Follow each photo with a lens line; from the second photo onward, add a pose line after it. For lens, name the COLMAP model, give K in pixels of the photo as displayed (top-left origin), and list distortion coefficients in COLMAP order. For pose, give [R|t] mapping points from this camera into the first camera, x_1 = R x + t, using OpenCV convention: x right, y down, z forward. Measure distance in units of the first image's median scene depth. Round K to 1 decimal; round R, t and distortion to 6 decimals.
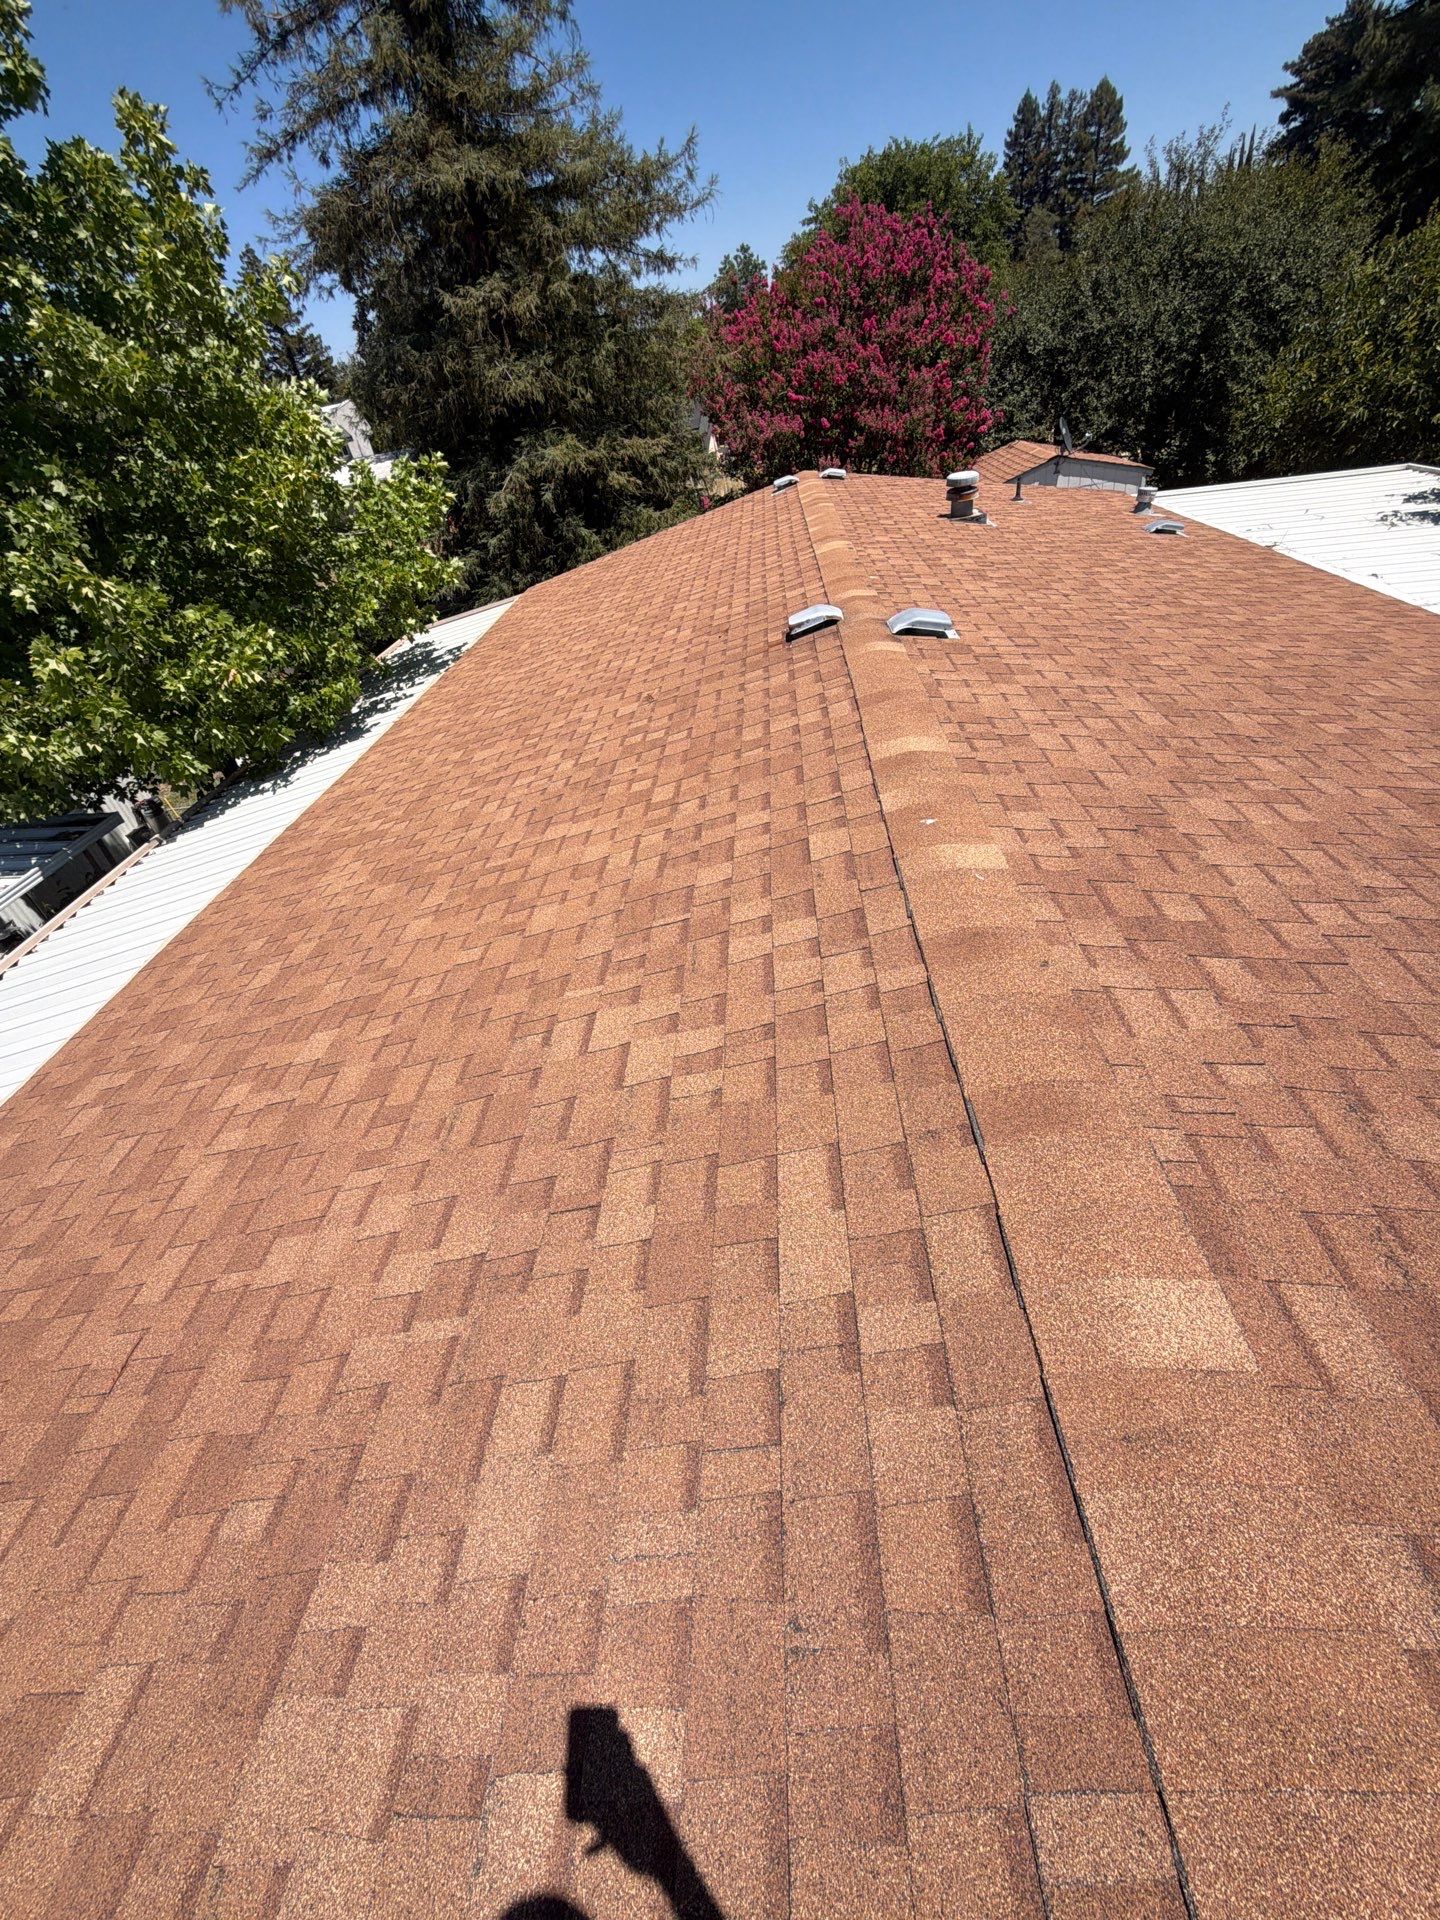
lens RADIAL K [[809.5, 0, 720.0], [0, 809.5, 960.0], [0, 0, 1]] dist [-0.003605, -0.000421]
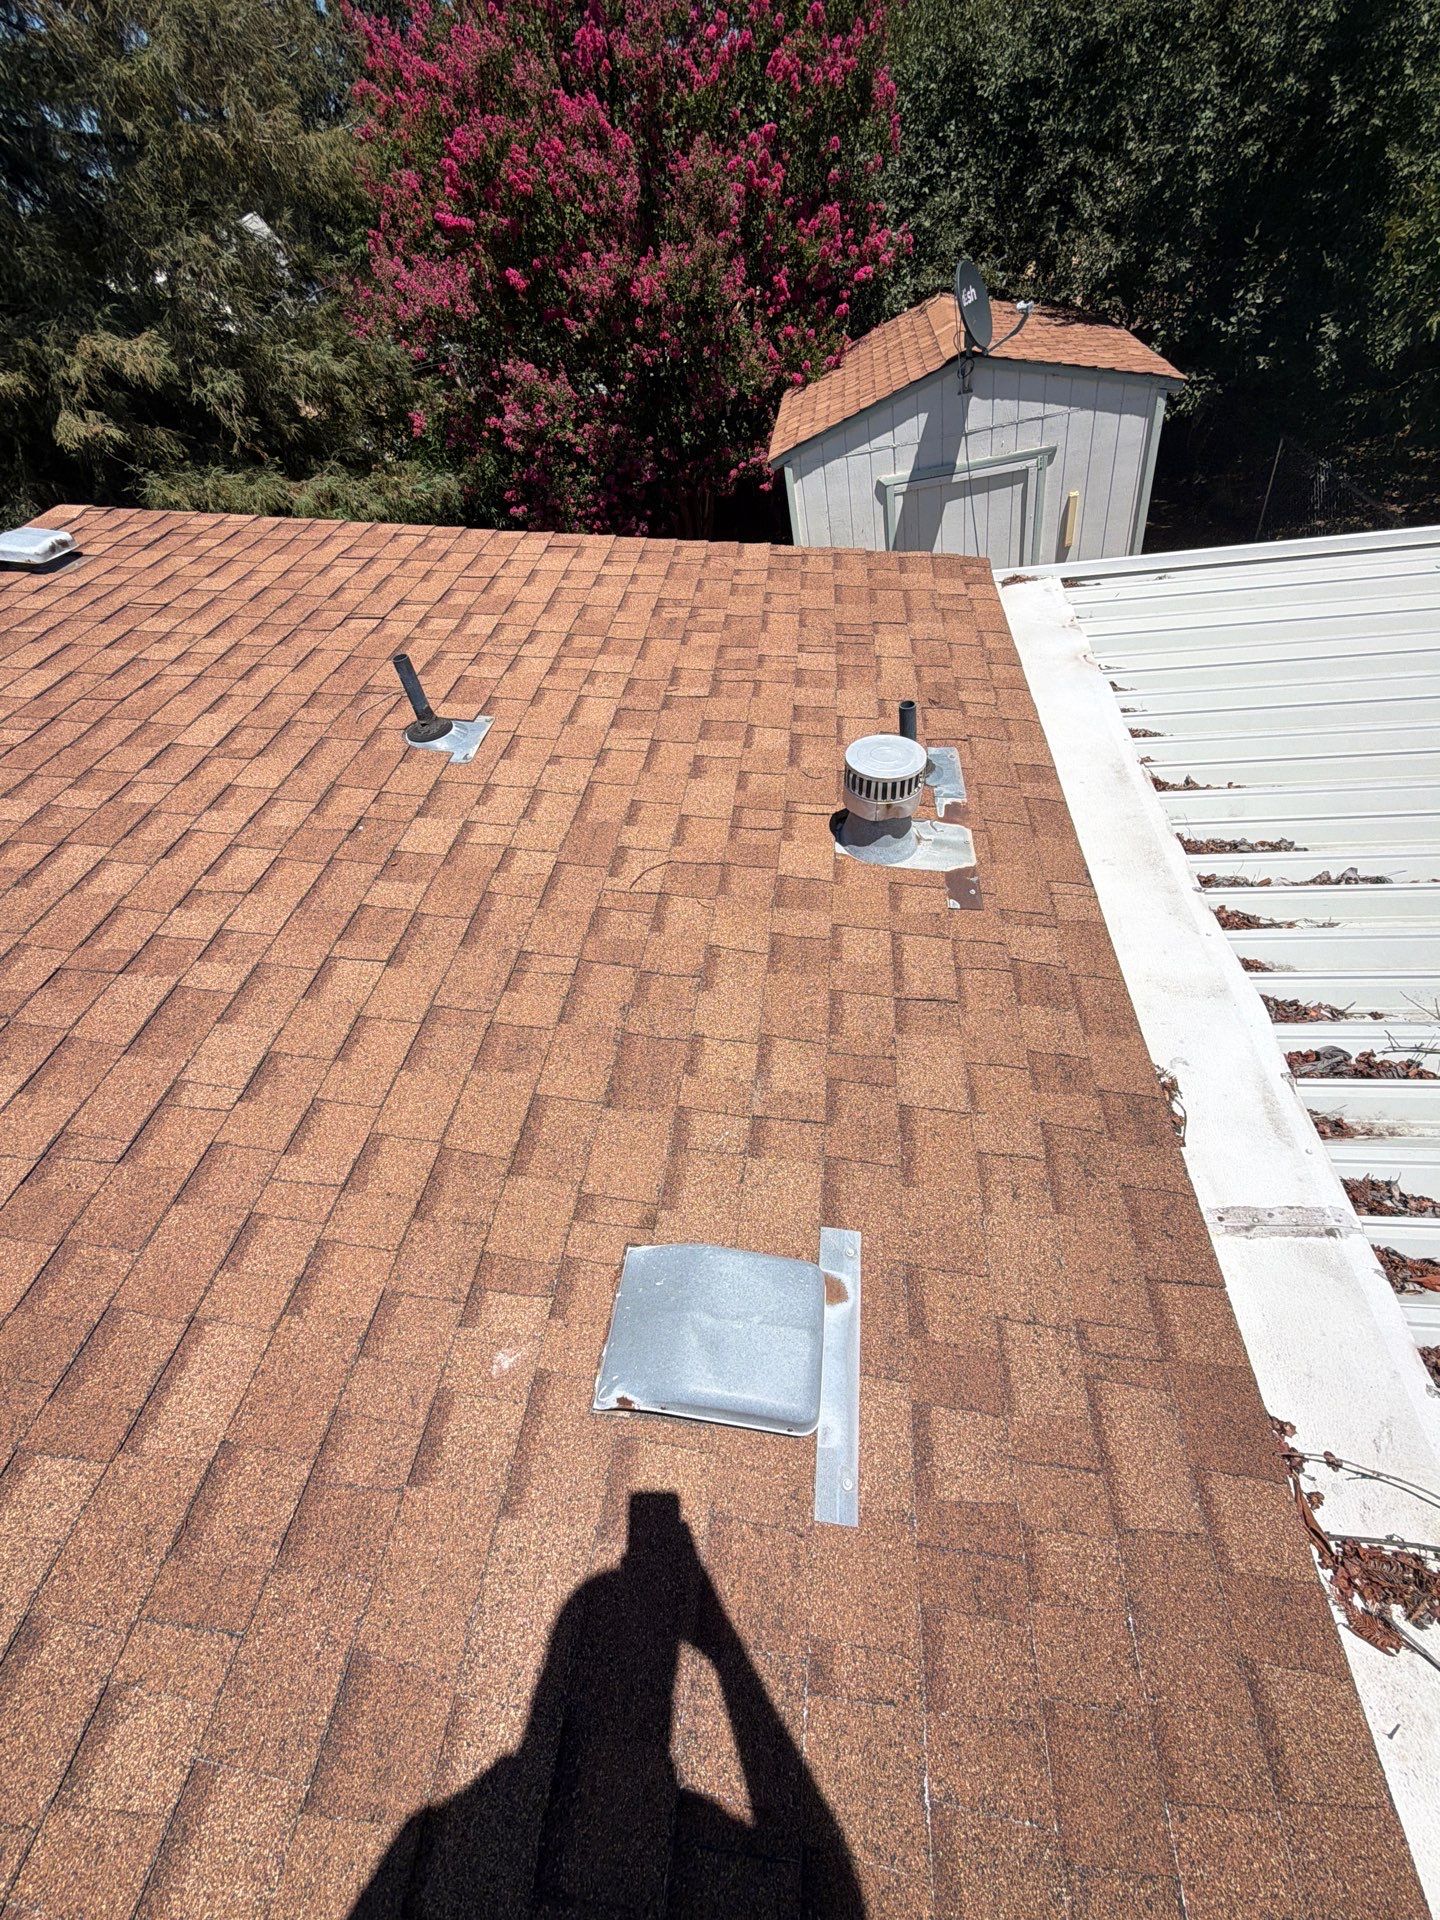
lens RADIAL K [[809.5, 0, 720.0], [0, 809.5, 960.0], [0, 0, 1]] dist [-0.003605, -0.000421]
pose [[0.997315, 0.022913, -0.069547, 0.297042], [-0.011587, 0.987197, 0.159082, -0.333967], [0.072302, -0.157850, 0.984813, 0.457855]]
